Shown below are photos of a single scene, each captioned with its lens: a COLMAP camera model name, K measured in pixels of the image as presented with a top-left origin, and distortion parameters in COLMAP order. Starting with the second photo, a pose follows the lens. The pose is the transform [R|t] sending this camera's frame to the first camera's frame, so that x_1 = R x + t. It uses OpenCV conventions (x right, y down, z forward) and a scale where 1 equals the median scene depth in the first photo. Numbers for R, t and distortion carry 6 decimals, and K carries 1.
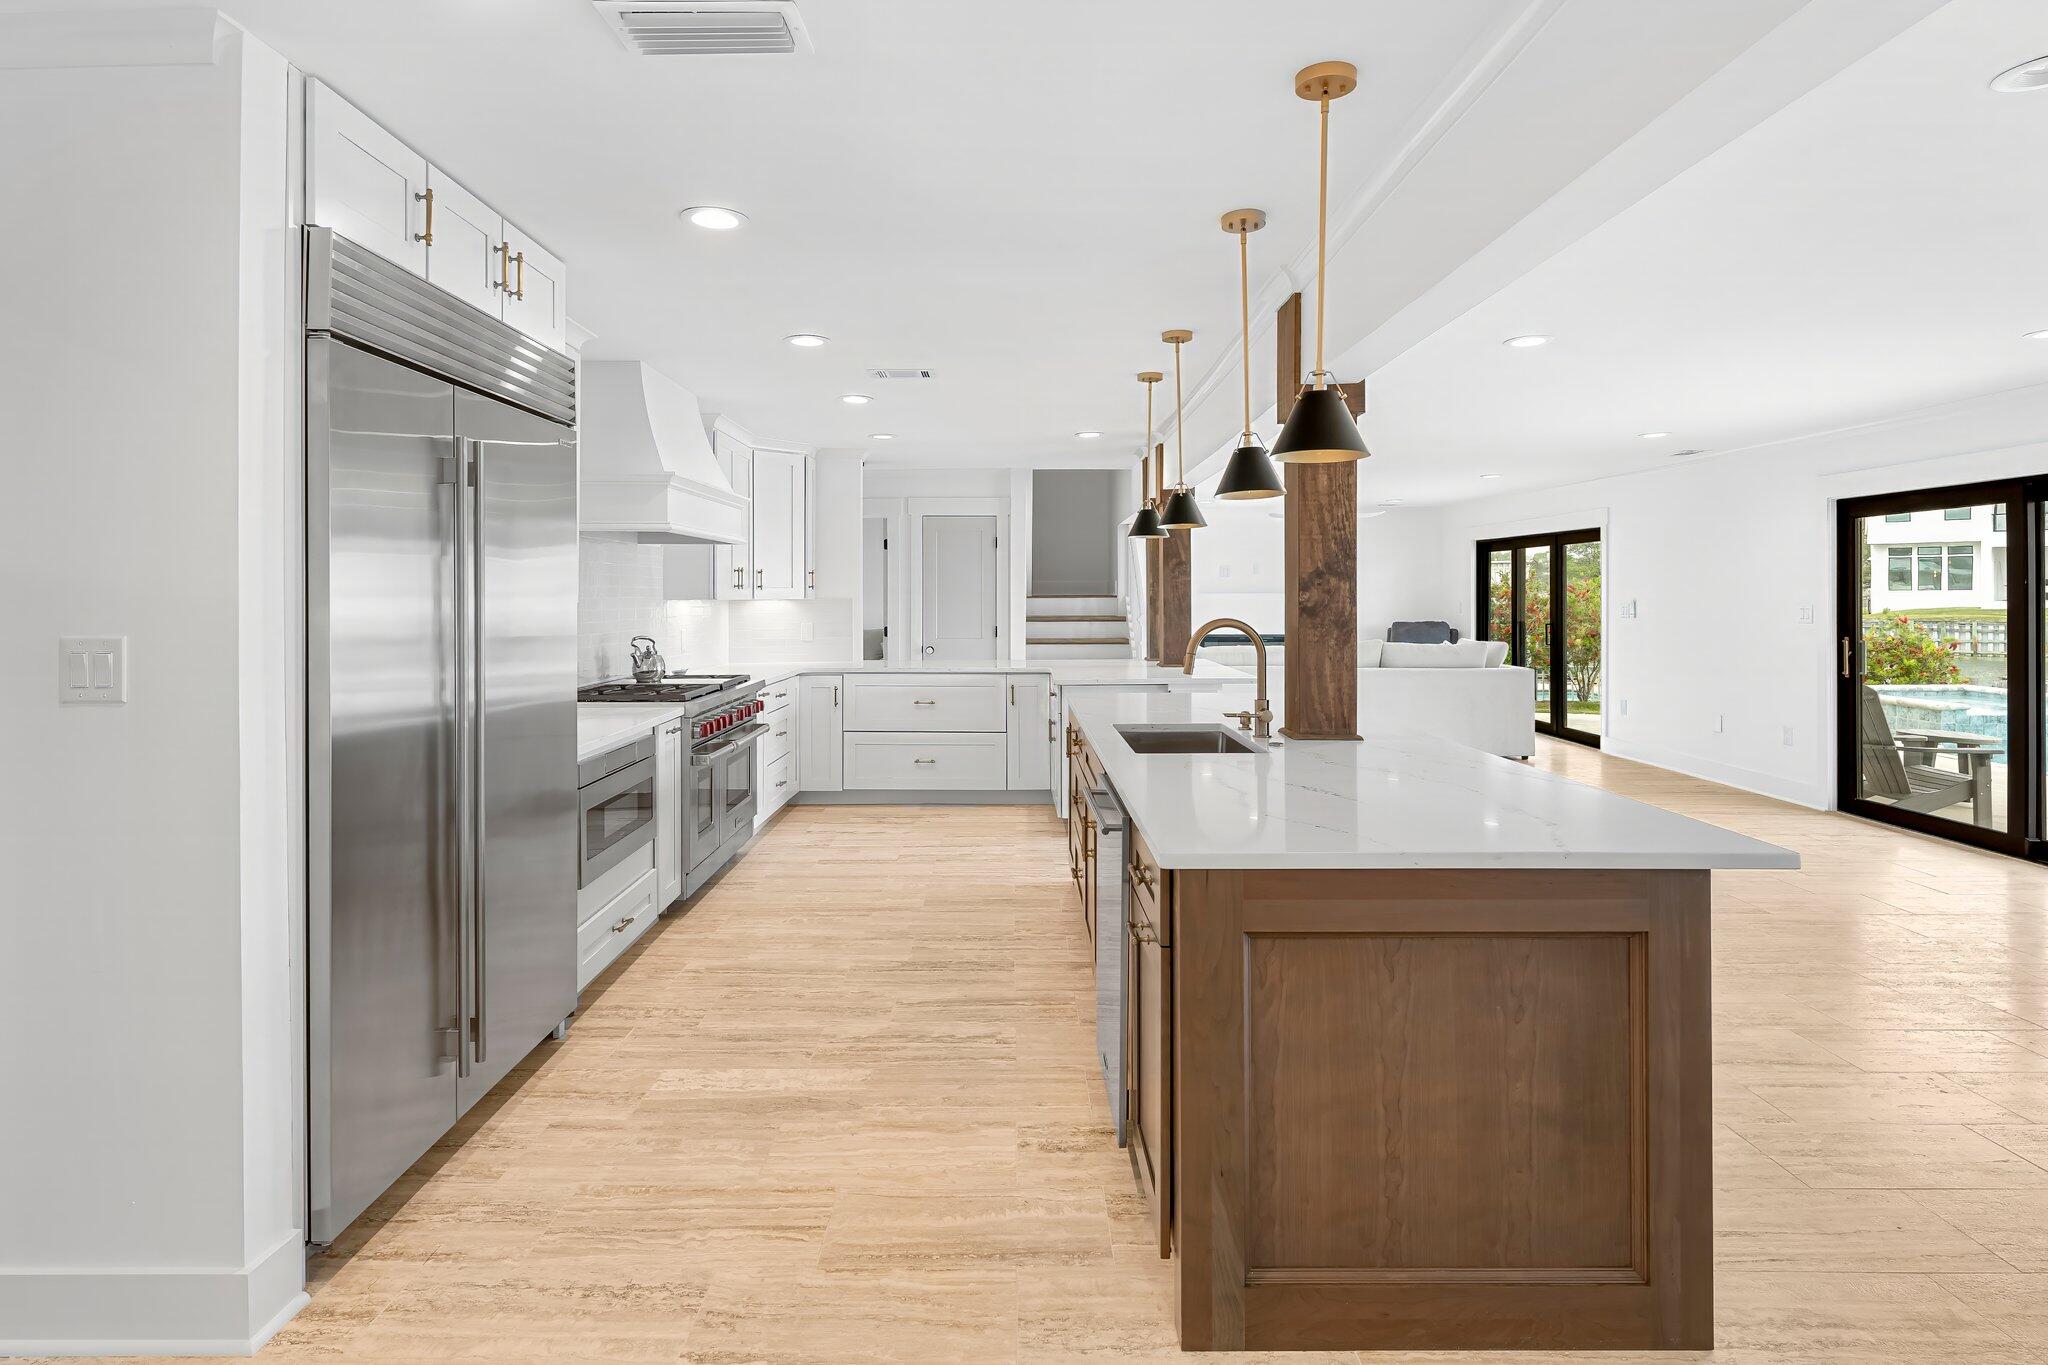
lens RADIAL K [[1060.7, 0, 1006.9], [0, 1060.7, 597.5], [0, 0, 1]] dist [-0.002334, -0.000388]
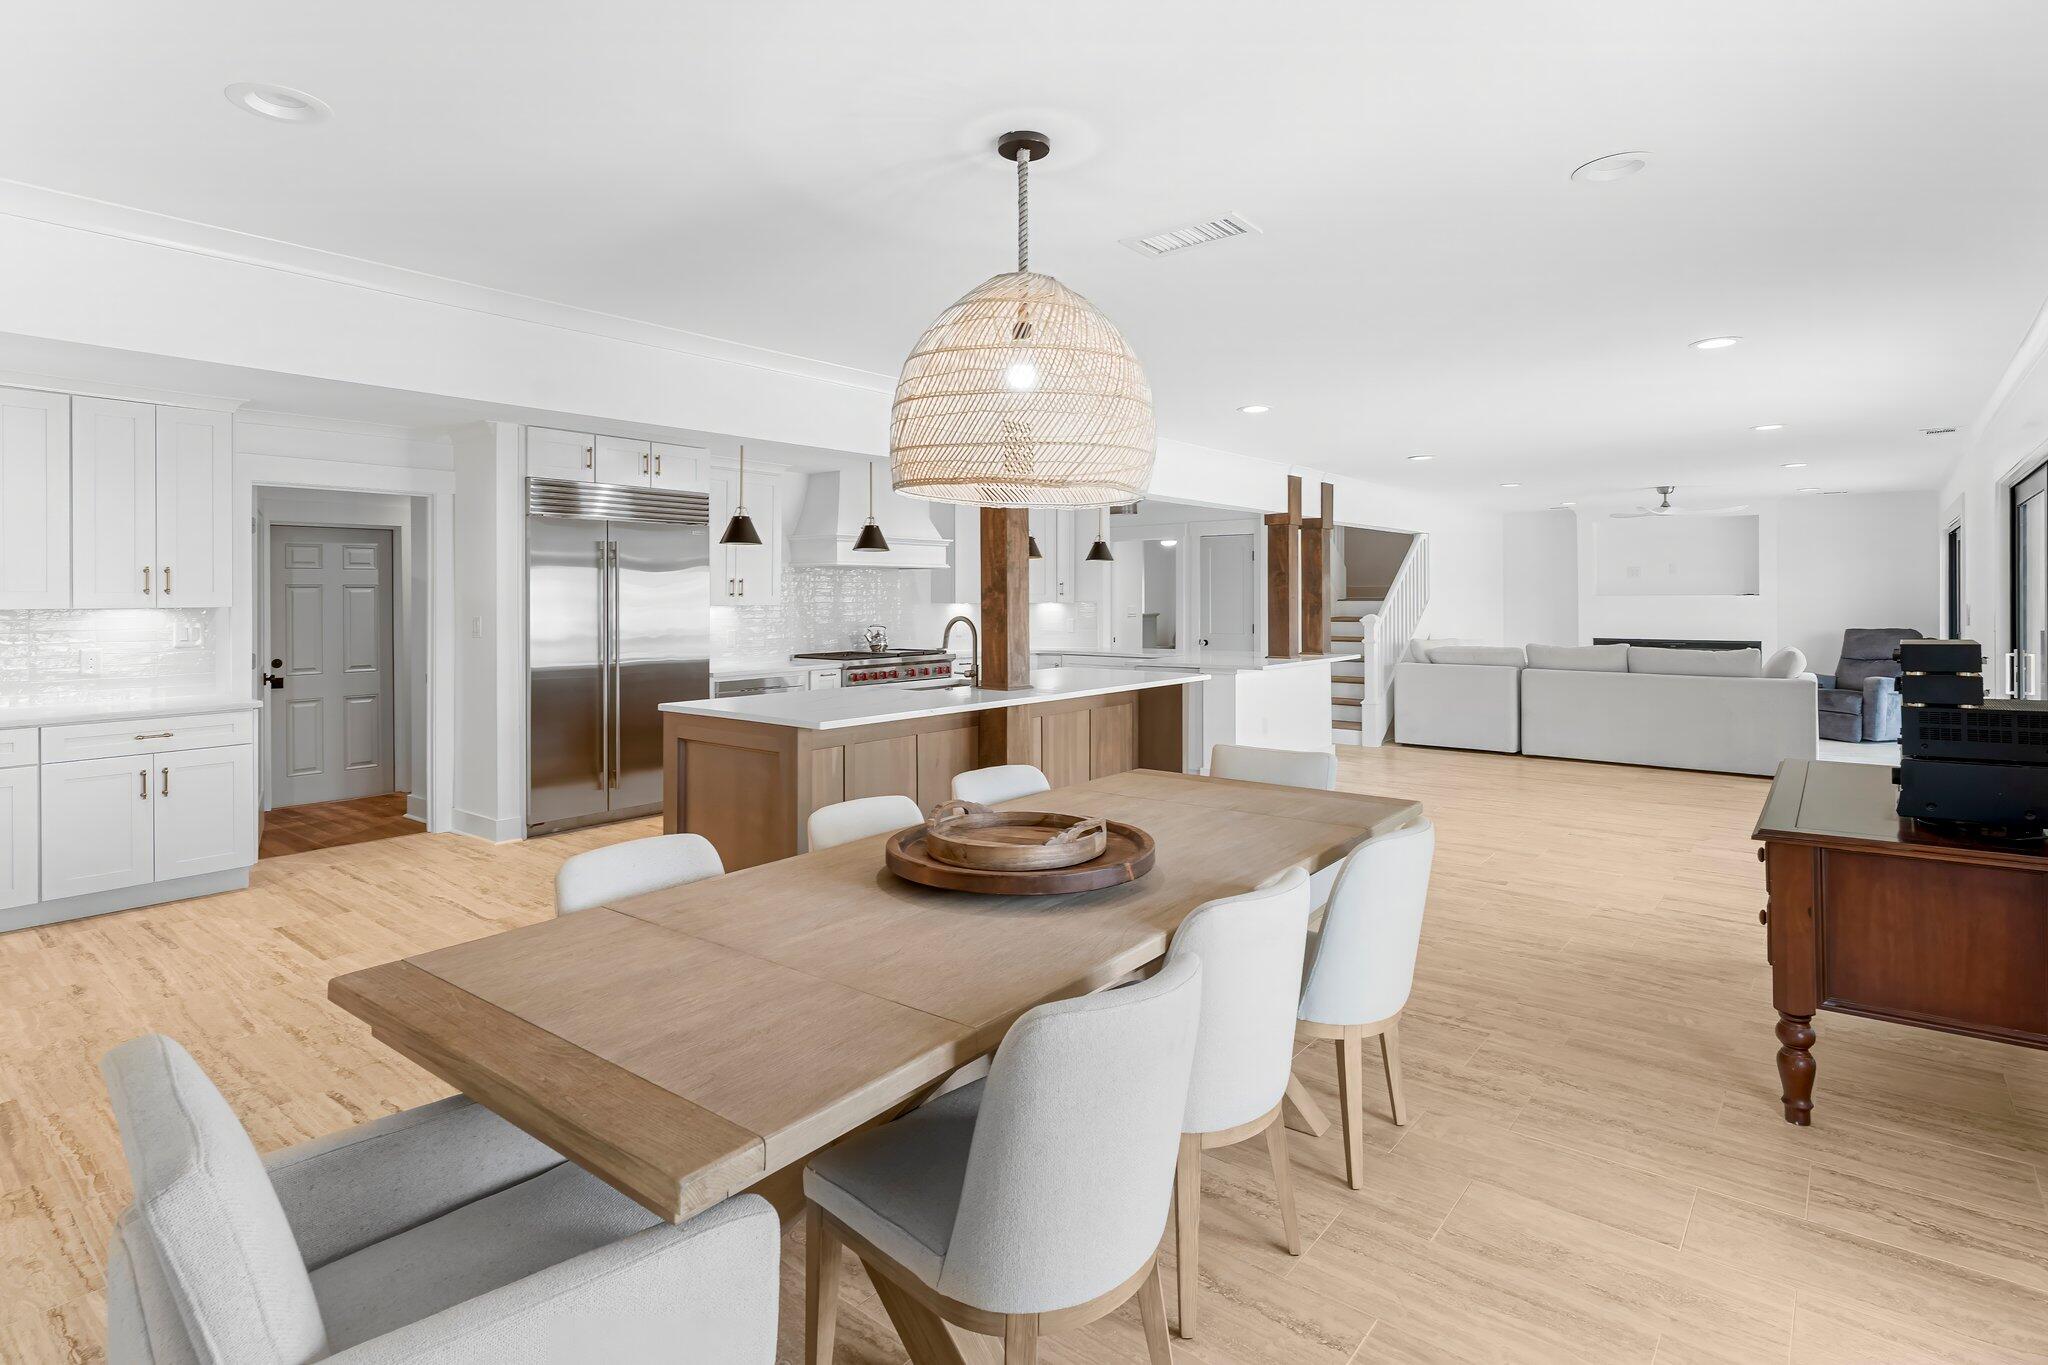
lens RADIAL K [[1019.3, 0, 1020.8], [0, 1019.3, 597.0], [0, 0, 1]] dist [0.000964, -0.000360]
pose [[0.782700, -0.002220, -0.622395, 1.374586], [0.001836, 0.999998, -0.001257, -0.008865], [0.622396, -0.000159, 0.782702, -0.227222]]
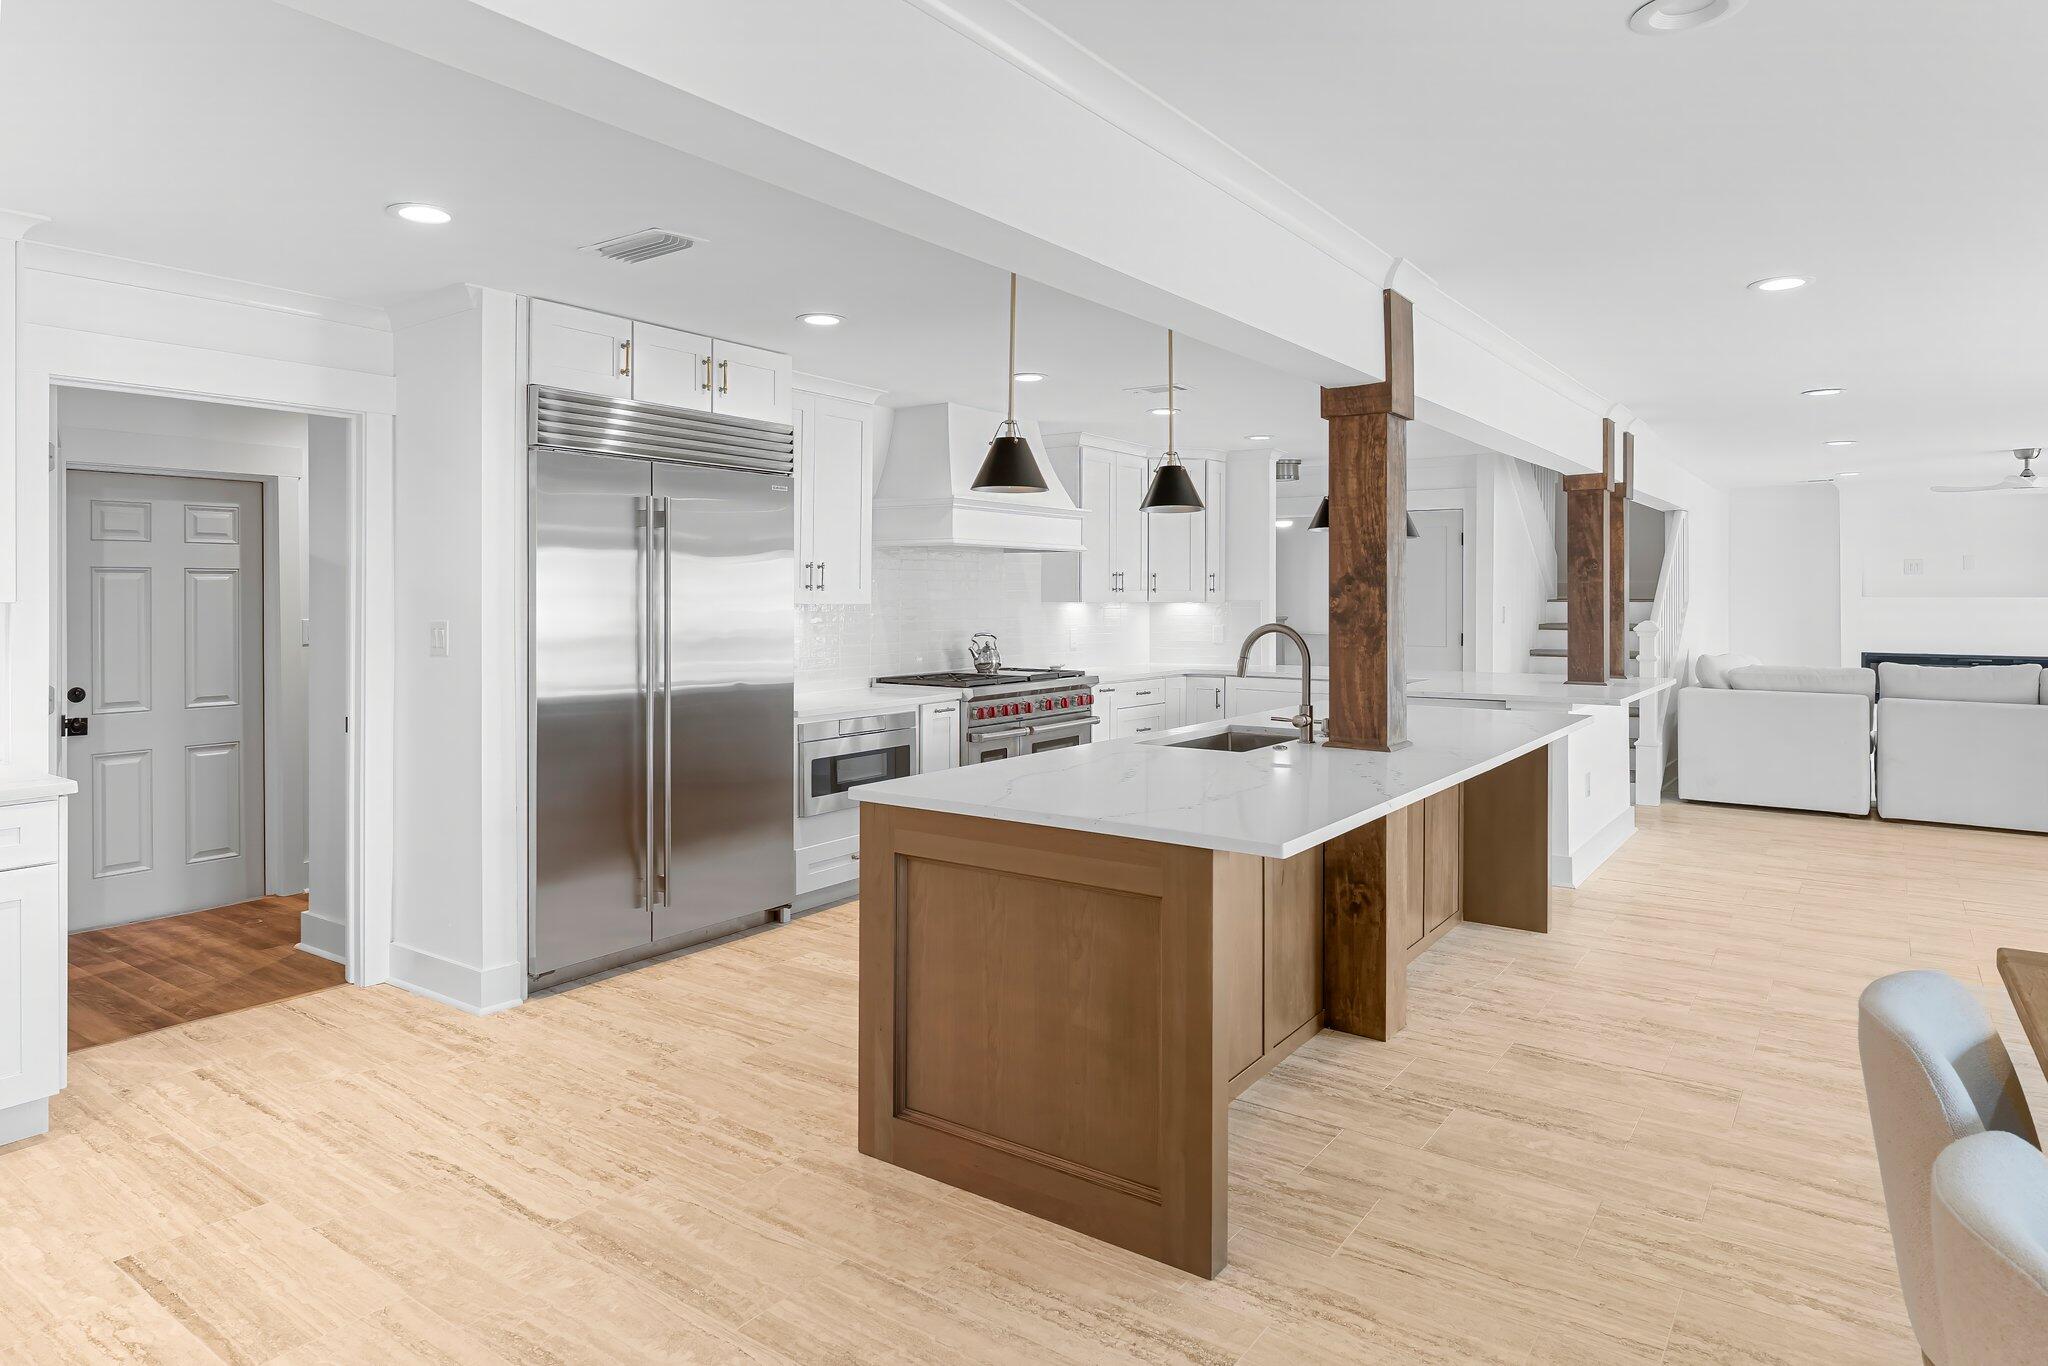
lens RADIAL K [[1198.1, 0, 1014.7], [0, 1198.1, 600.0], [0, 0, 1]] dist [-0.000166, -0.001586]
pose [[0.816234, 0.004266, -0.577705, 0.707972], [-0.003508, 0.999991, 0.002429, -0.005127], [0.577711, 0.000044, 0.816242, -0.087422]]
